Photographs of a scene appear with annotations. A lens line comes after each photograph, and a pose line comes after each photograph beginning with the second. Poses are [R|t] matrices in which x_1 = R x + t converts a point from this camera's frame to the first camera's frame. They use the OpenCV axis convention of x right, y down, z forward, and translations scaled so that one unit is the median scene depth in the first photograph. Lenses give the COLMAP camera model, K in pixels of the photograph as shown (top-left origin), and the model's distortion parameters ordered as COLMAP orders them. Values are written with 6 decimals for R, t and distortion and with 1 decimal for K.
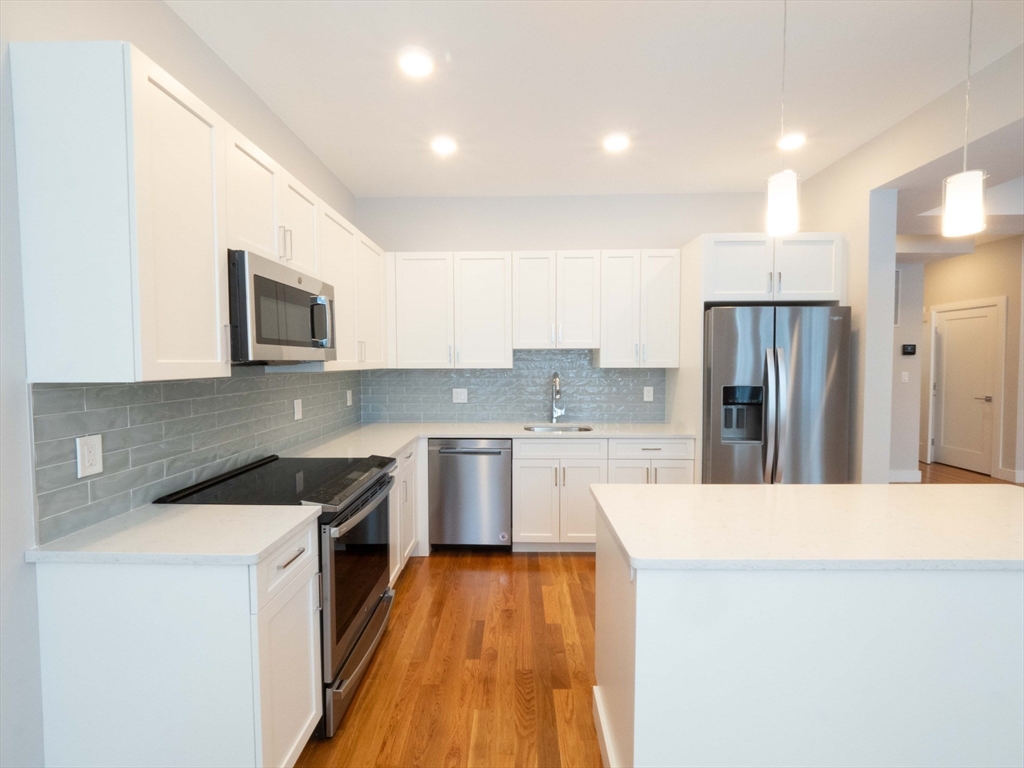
lens RADIAL K [[432.6, 0, 505.3], [0, 432.6, 387.2], [0, 0, 1]] dist [-0.003226, -0.001774]
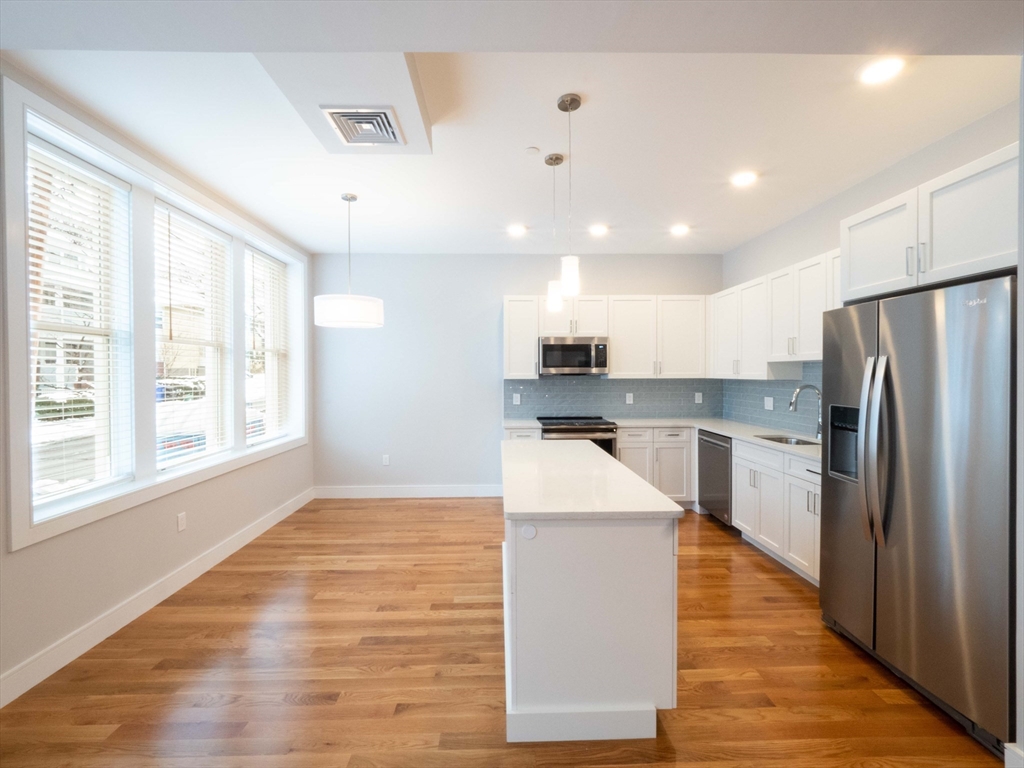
lens RADIAL K [[432.6, 0, 510.4], [0, 432.6, 377.8], [0, 0, 1]] dist [-0.003226, -0.001774]
pose [[0.058574, 0.013911, -0.998186, 1.307682], [-0.055186, 0.998419, 0.010676, -0.029272], [0.996757, 0.054460, 0.059249, 0.344771]]
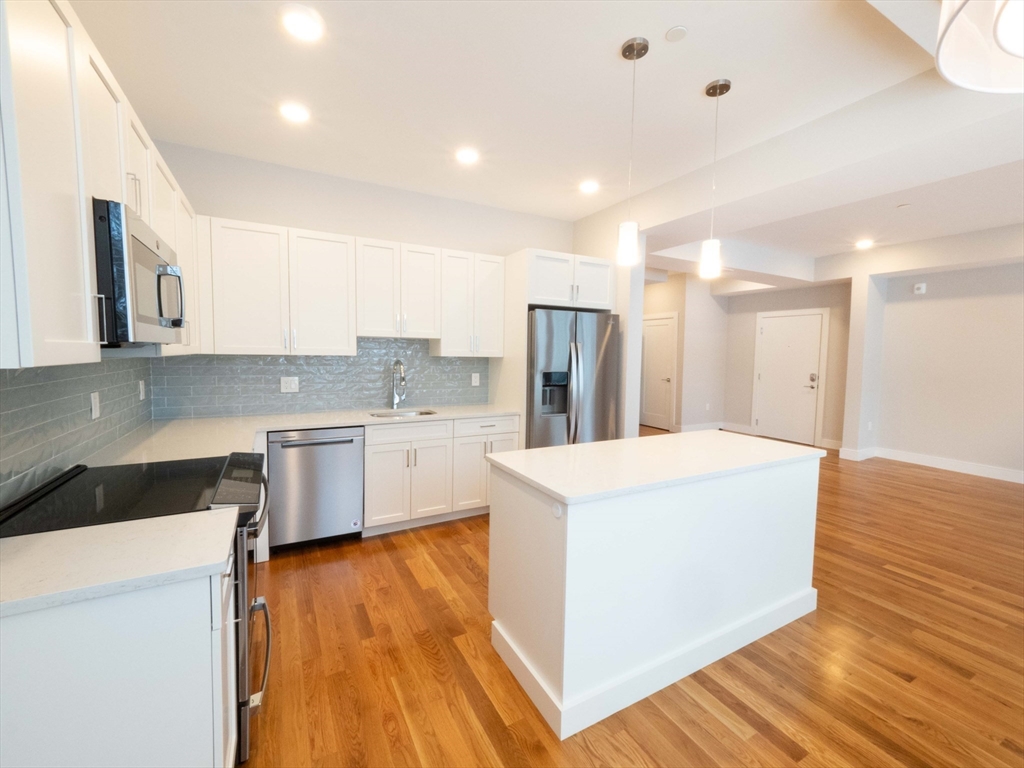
lens RADIAL K [[432.6, 0, 482.2], [0, 432.6, 388.5], [0, 0, 1]] dist [-0.003226, -0.001774]
pose [[0.870045, -0.024281, 0.492374, -0.270641], [0.010241, 0.999461, 0.031191, 0.004519], [-0.492866, -0.022095, 0.869825, -0.011873]]
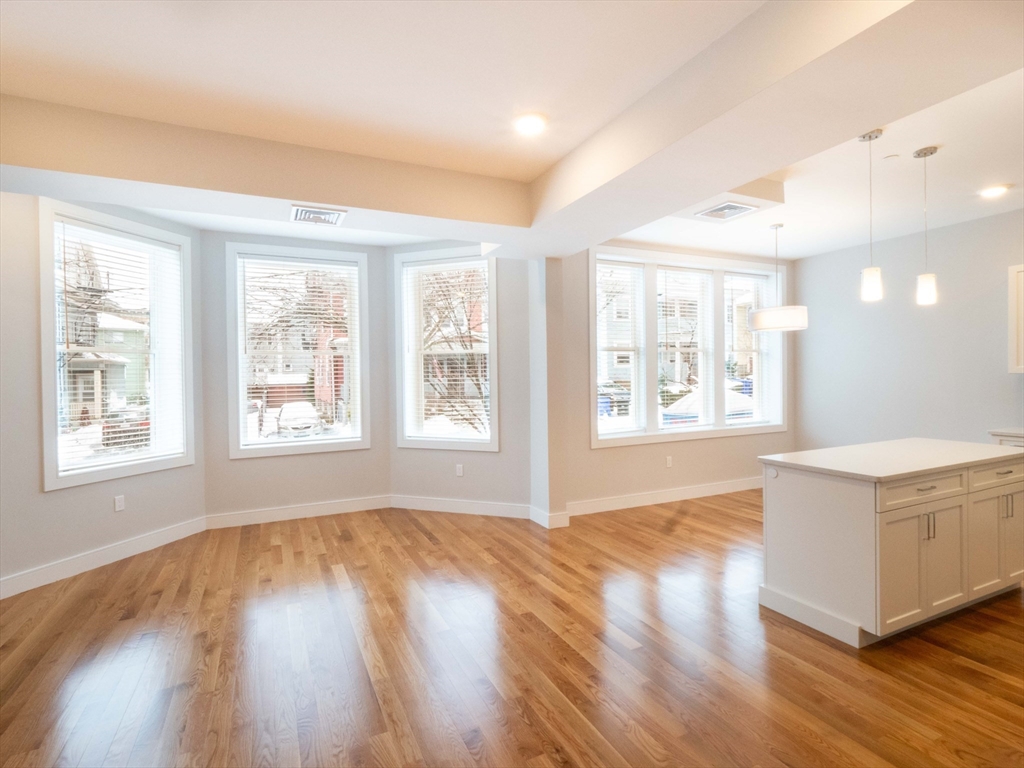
lens RADIAL K [[504.7, 0, 508.7], [0, 504.7, 373.8], [0, 0, 1]] dist [-0.012163, 0.001071]
pose [[-0.887814, 0.017469, -0.459870, 1.690832], [-0.008252, 0.998514, 0.053863, -0.074906], [0.460128, 0.051615, -0.886351, 1.075067]]
